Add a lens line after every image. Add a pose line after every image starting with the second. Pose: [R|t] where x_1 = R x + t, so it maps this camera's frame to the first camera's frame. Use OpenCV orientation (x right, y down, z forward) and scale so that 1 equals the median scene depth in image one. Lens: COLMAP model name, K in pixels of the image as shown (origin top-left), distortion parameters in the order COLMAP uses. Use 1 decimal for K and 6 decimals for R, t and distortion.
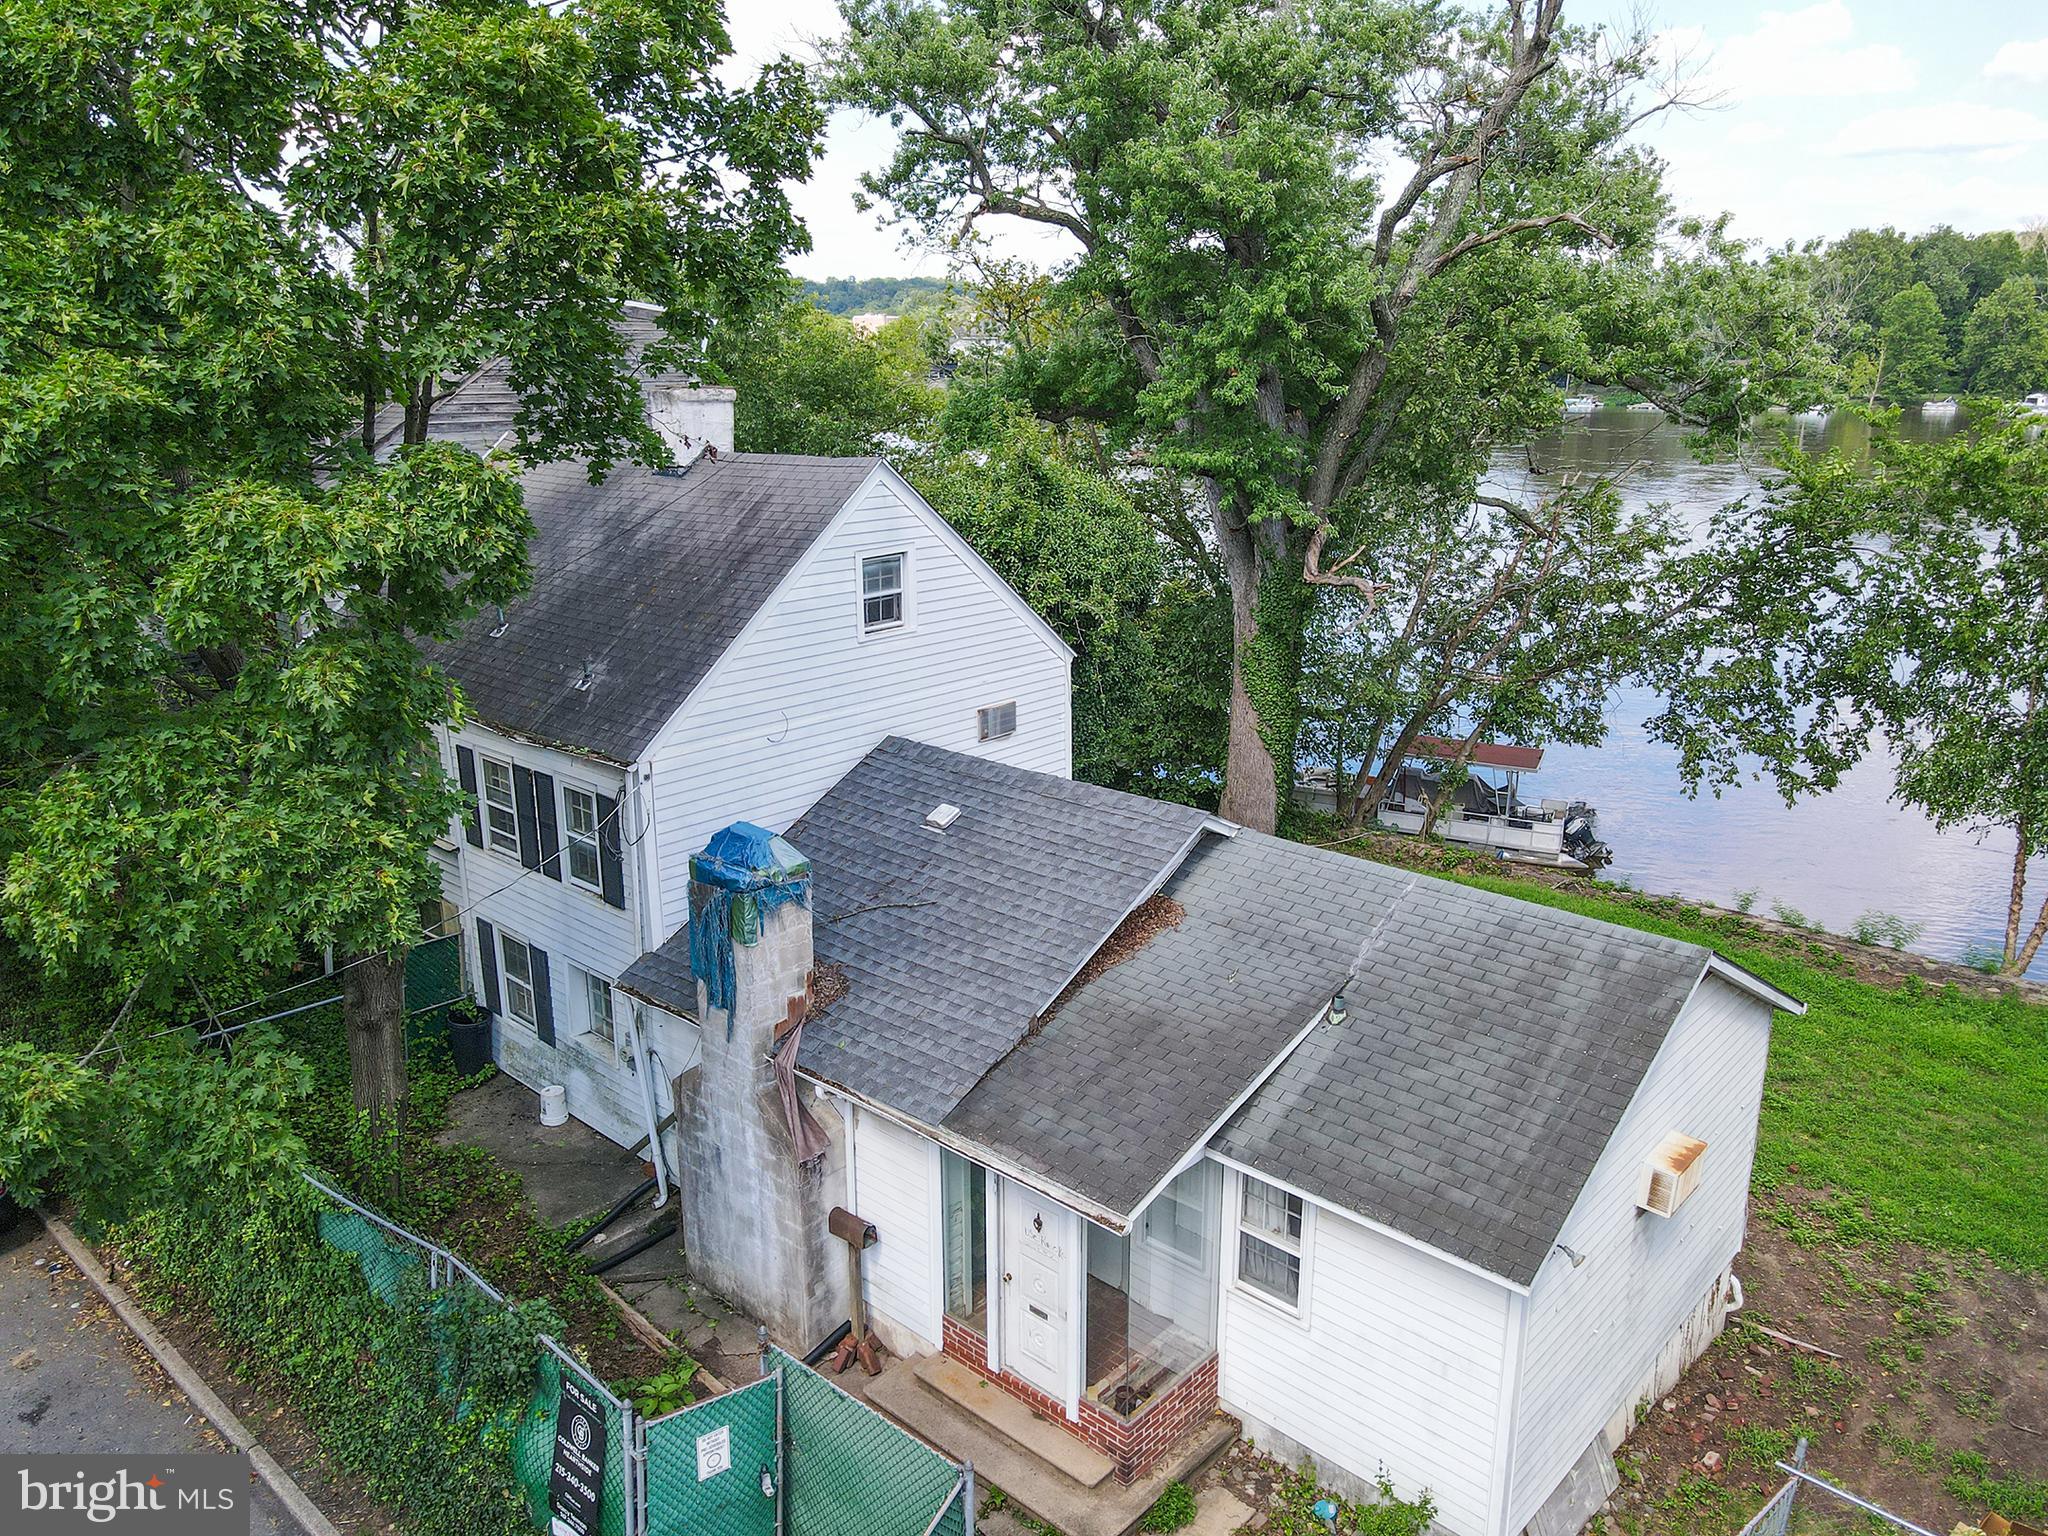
lens RADIAL K [[1511.6, 0, 1031.3], [0, 1511.6, 763.2], [0, 0, 1]] dist [-0.007032, 0.034075]
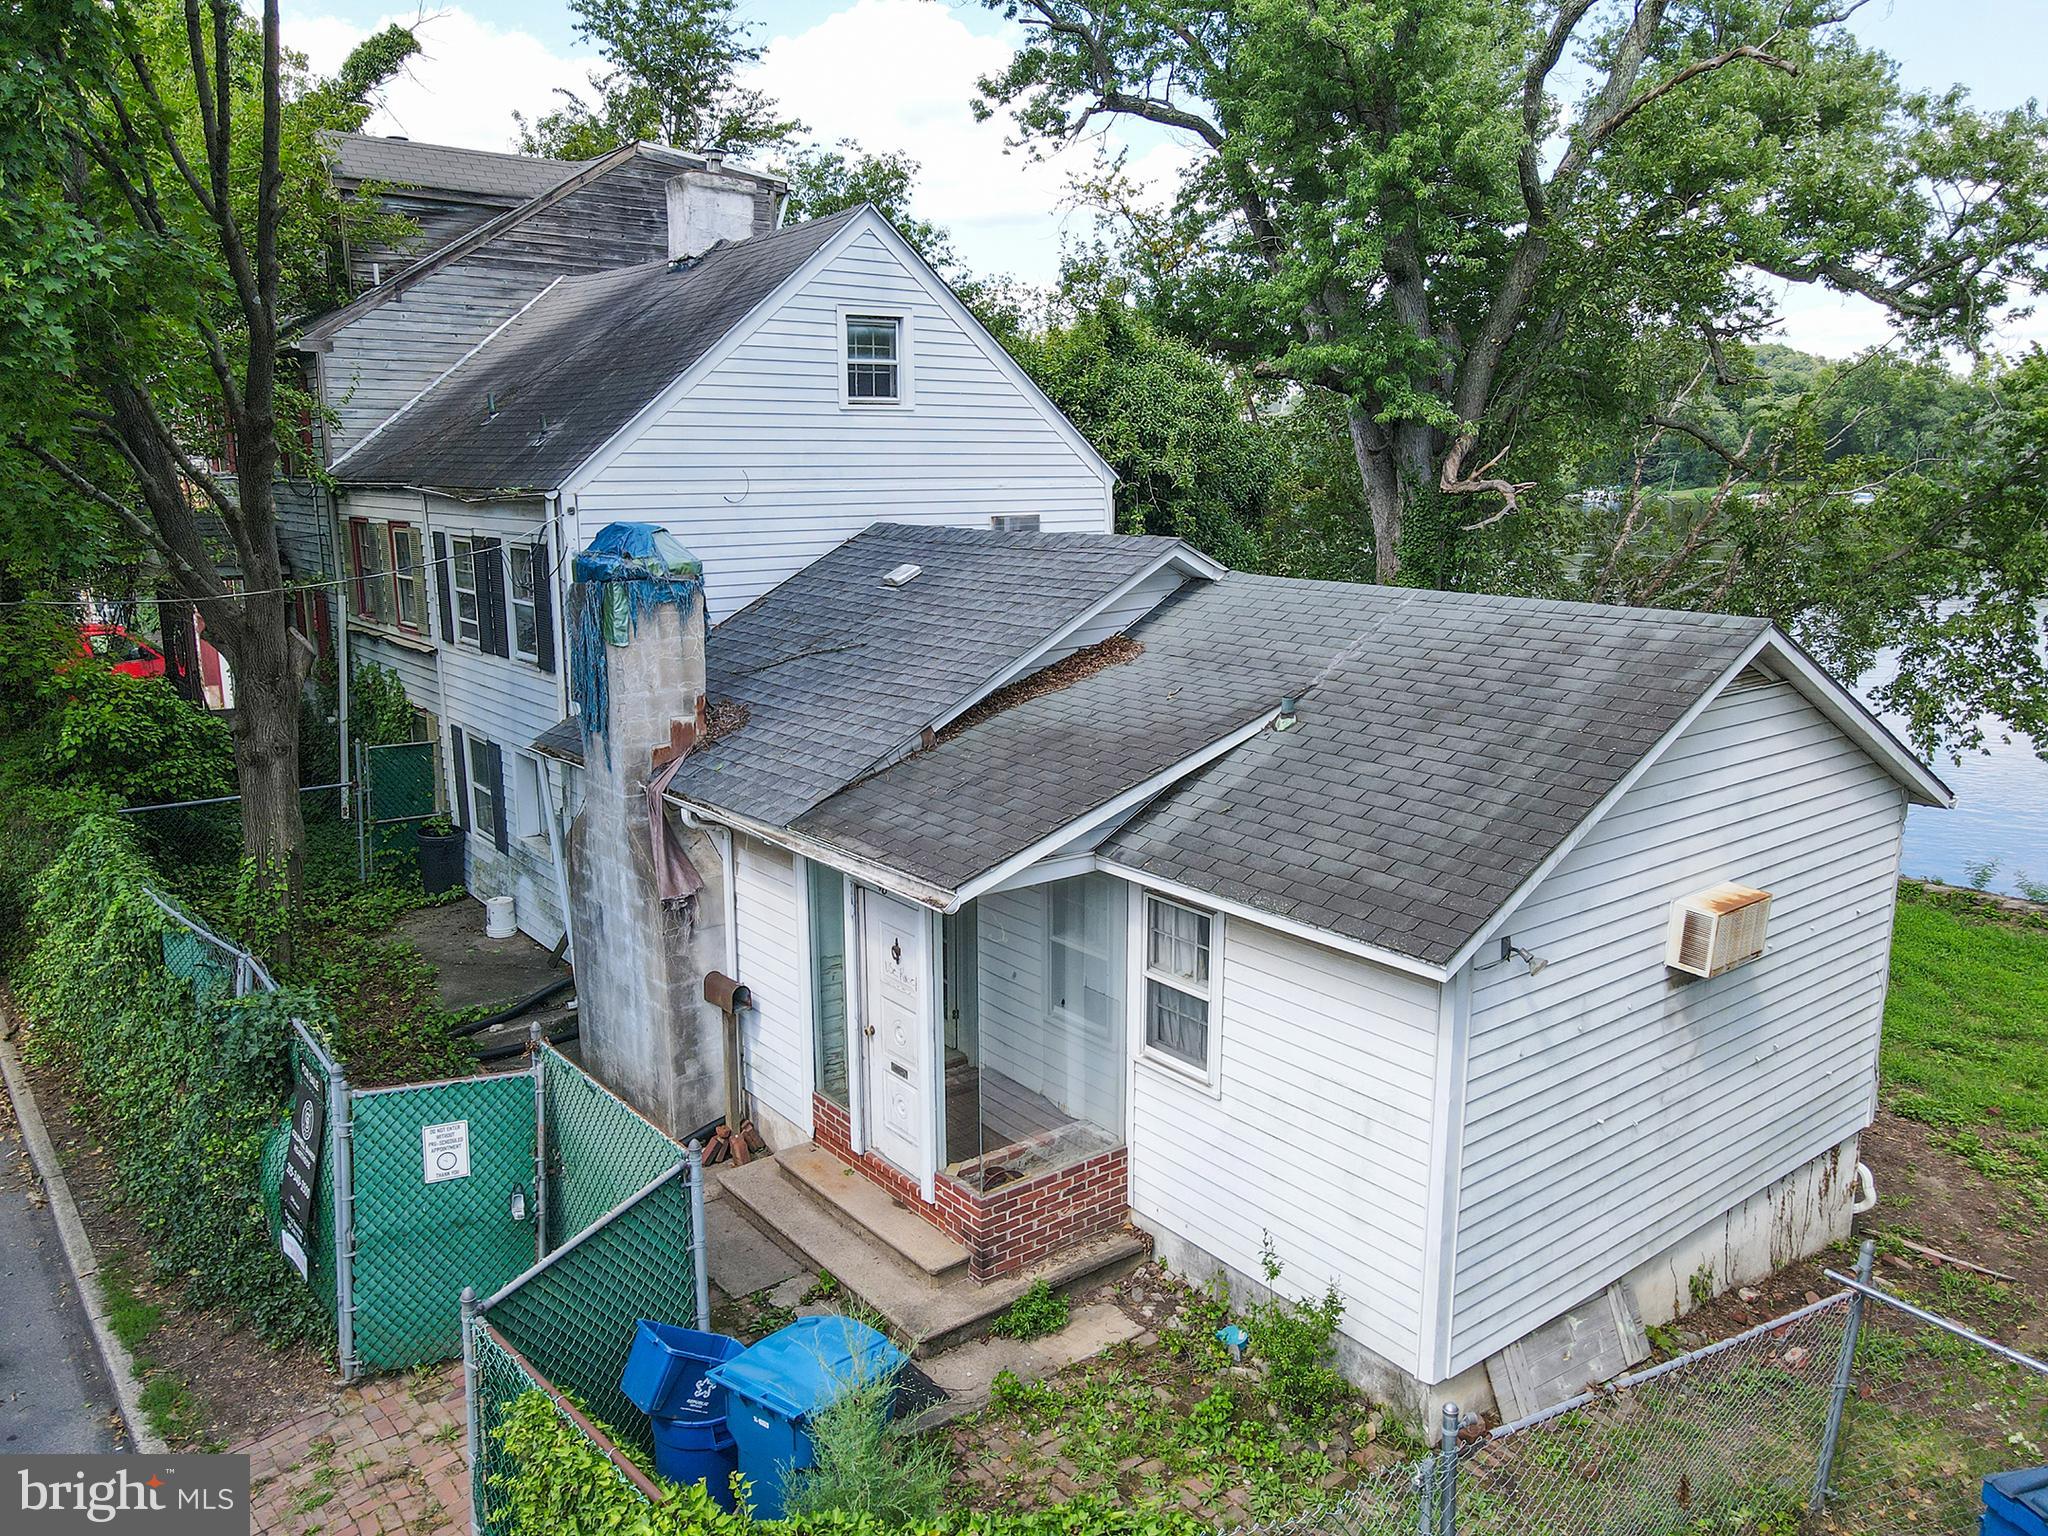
lens RADIAL K [[1511.6, 0, 1031.3], [0, 1511.6, 763.2], [0, 0, 1]] dist [-0.007032, 0.034075]
pose [[0.986236, 0.030825, -0.162442, 0.189450], [-0.042617, 0.996663, -0.069613, 0.236148], [0.159754, 0.075578, 0.984259, 0.182828]]
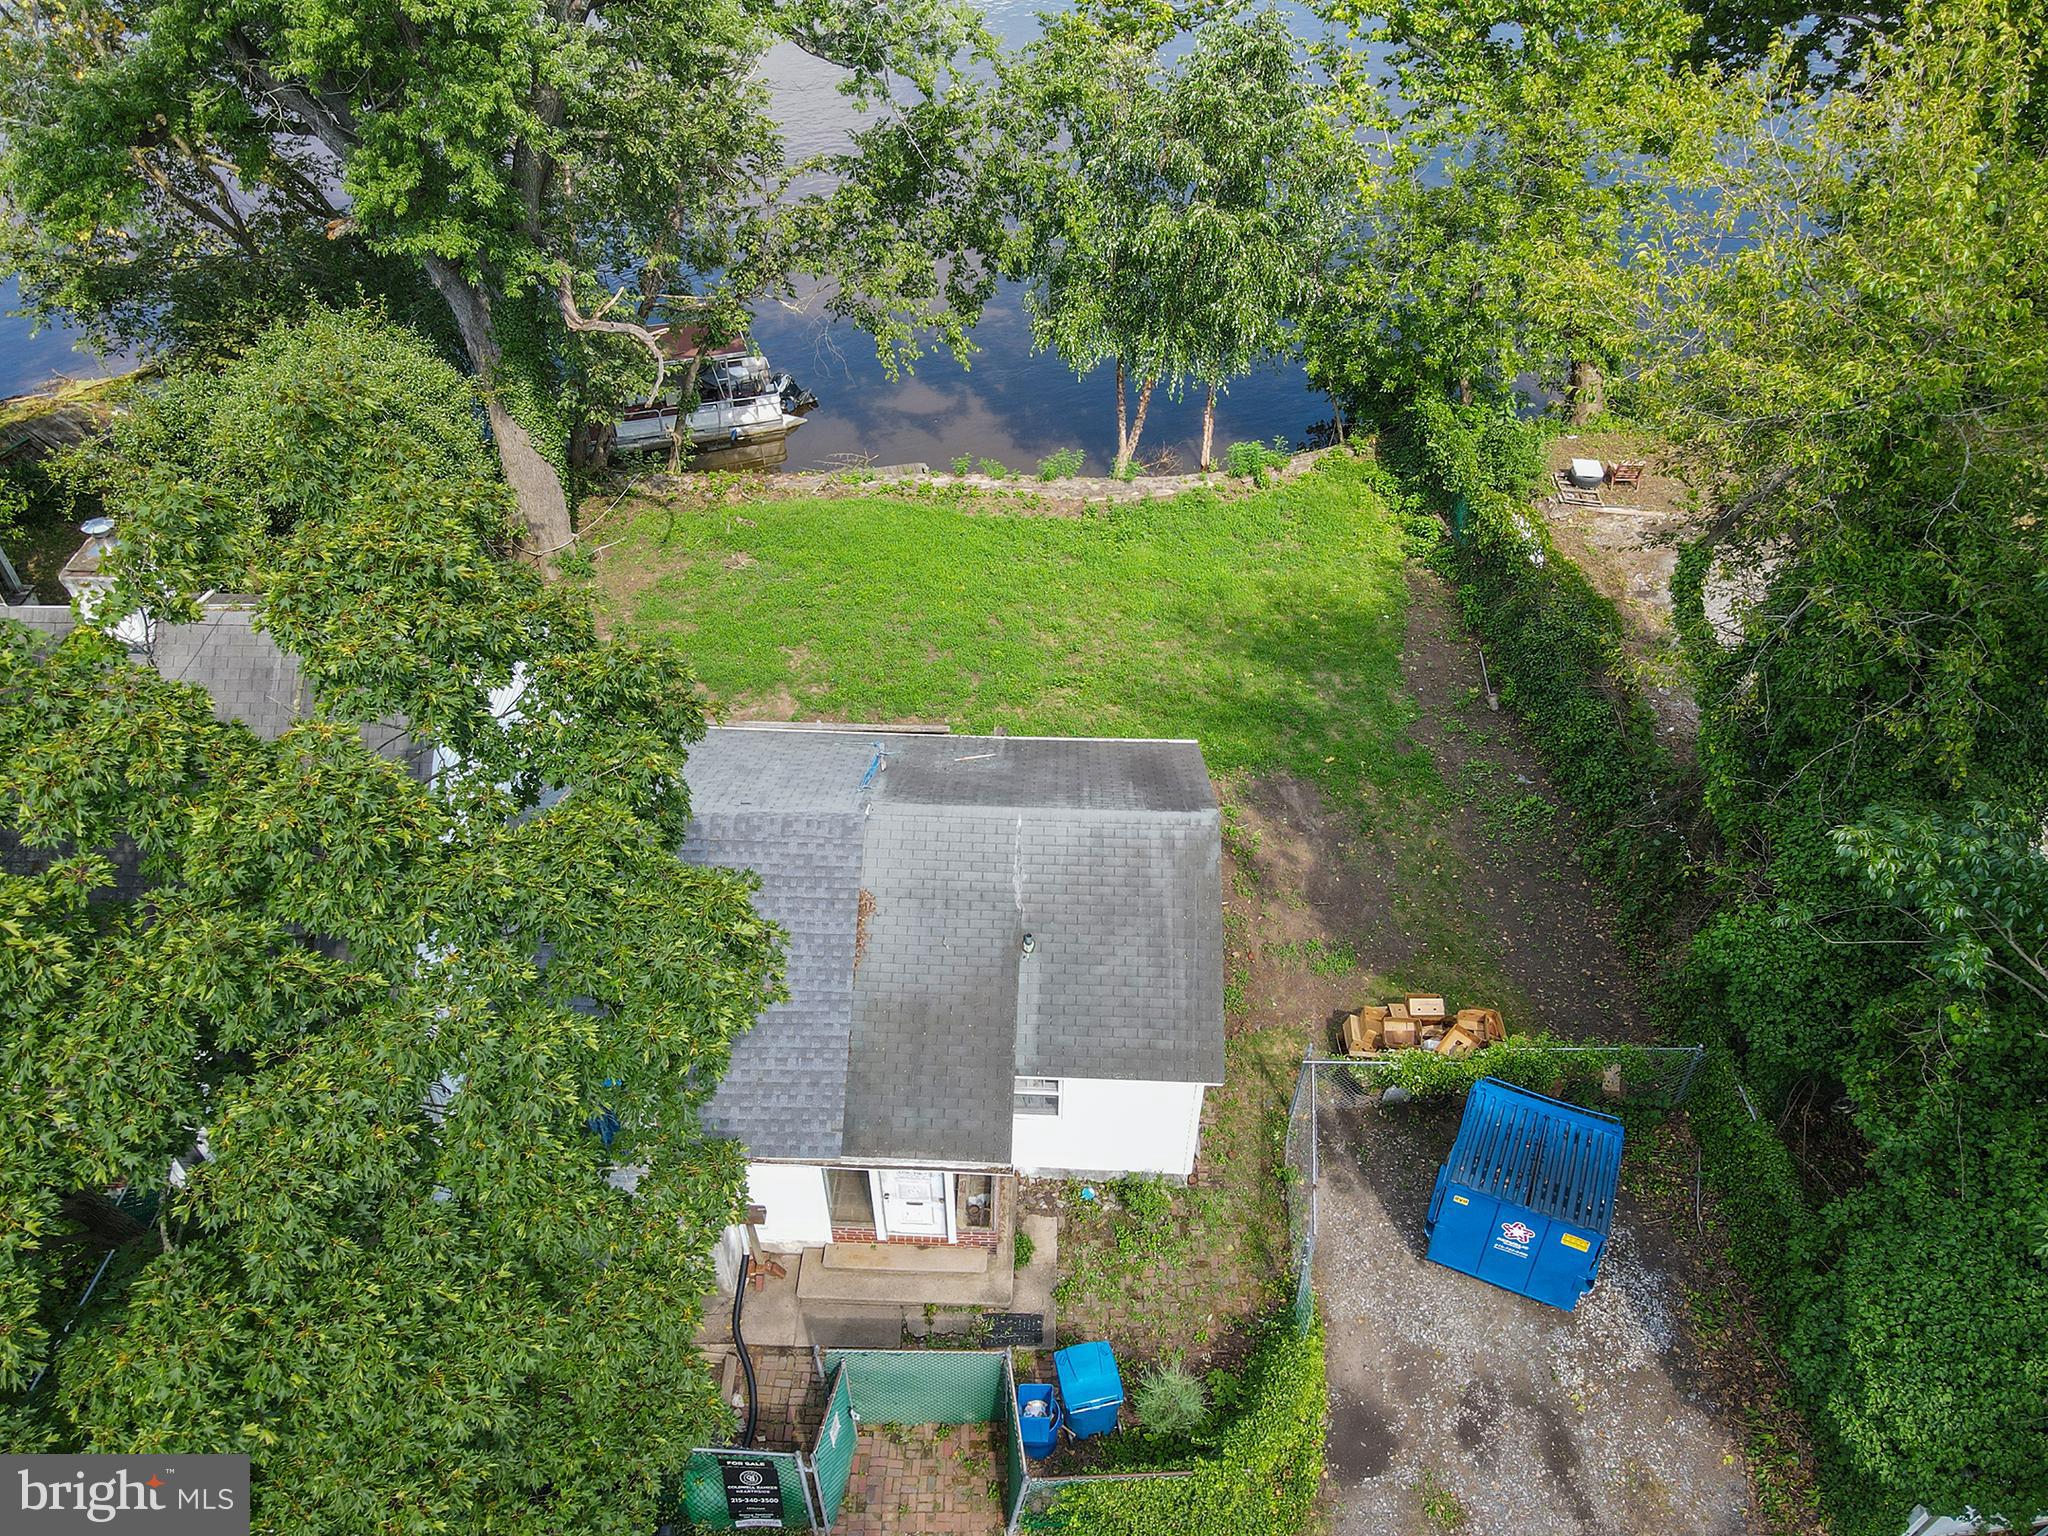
lens RADIAL K [[1511.6, 0, 1031.3], [0, 1511.6, 763.2], [0, 0, 1]] dist [-0.007032, 0.034075]
pose [[0.764868, -0.445635, 0.465173, -0.382087], [0.174736, 0.838560, 0.516027, -0.704041], [-0.620035, -0.313411, 0.719257, -0.009635]]
